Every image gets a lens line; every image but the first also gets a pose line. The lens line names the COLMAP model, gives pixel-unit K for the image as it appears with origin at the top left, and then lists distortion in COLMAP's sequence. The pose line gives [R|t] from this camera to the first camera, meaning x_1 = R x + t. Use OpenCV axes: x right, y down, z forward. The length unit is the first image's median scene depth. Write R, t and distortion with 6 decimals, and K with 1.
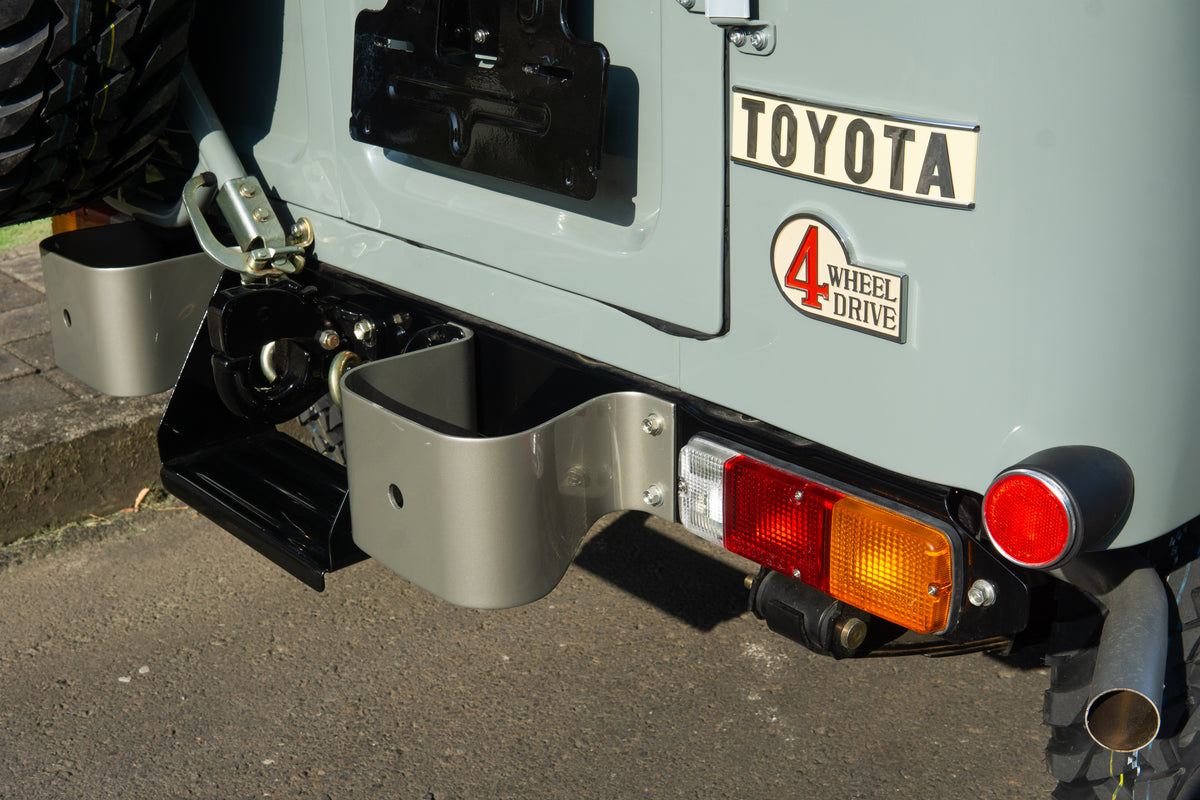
lens RADIAL K [[1600.0, 0, 600.0], [0, 1600.0, 400.0], [0, 0, 1]] dist [-0.169949, -0.188655]
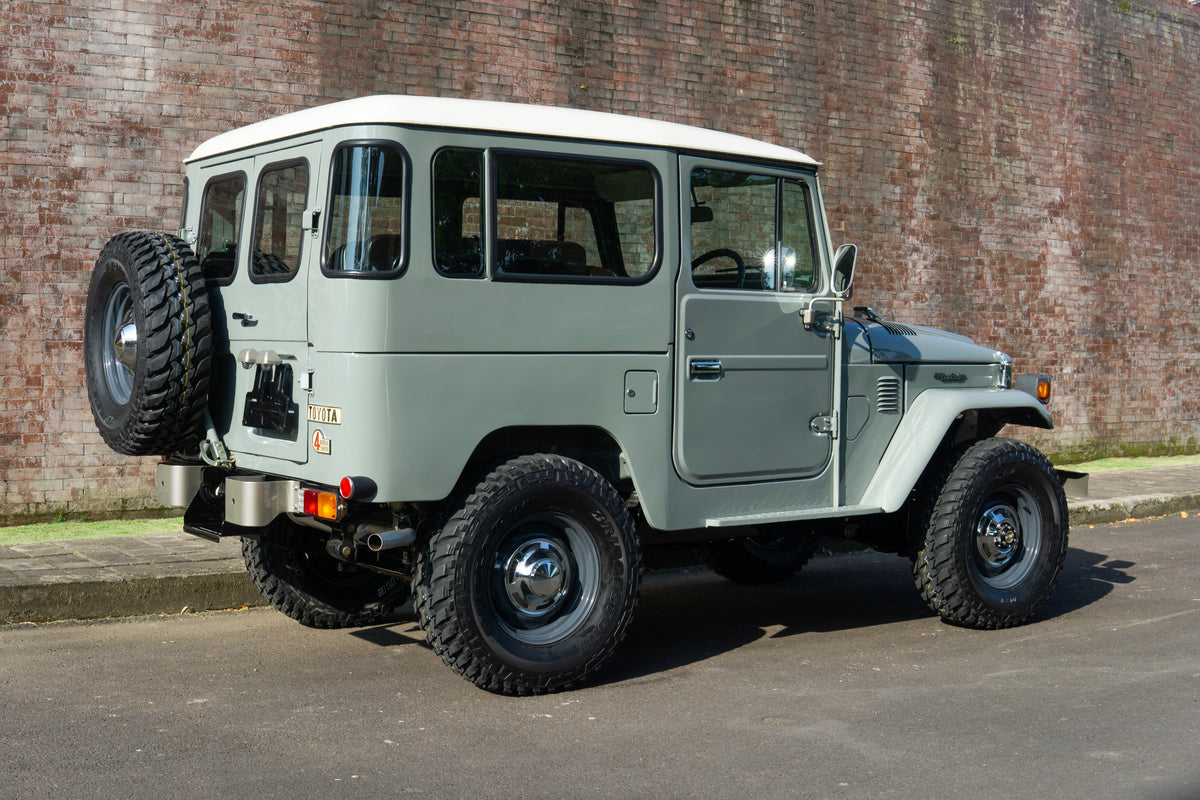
lens RADIAL K [[1600.0, 0, 600.0], [0, 1600.0, 400.0], [0, 0, 1]] dist [-0.169949, -0.188655]
pose [[0.995321, 0.046689, -0.084594, 1.324967], [-0.071237, 0.946081, -0.316001, 1.196795], [0.065279, 0.320549, 0.944980, -3.329597]]
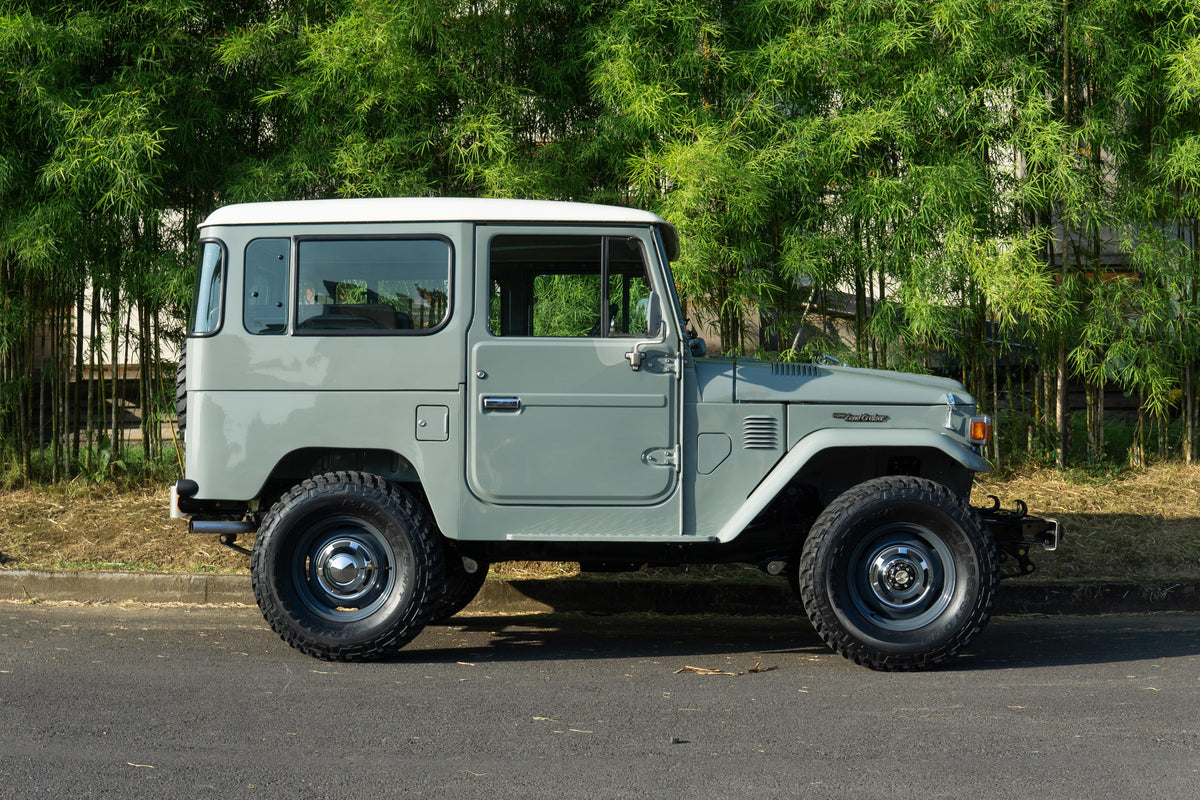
lens RADIAL K [[1600.0, 0, 600.0], [0, 1600.0, 400.0], [0, 0, 1]] dist [-0.169949, -0.188655]
pose [[0.709270, 0.008899, -0.704881, 5.758385], [-0.278361, 0.922198, -0.268451, 0.949997], [0.647651, 0.386616, 0.656564, -2.195135]]
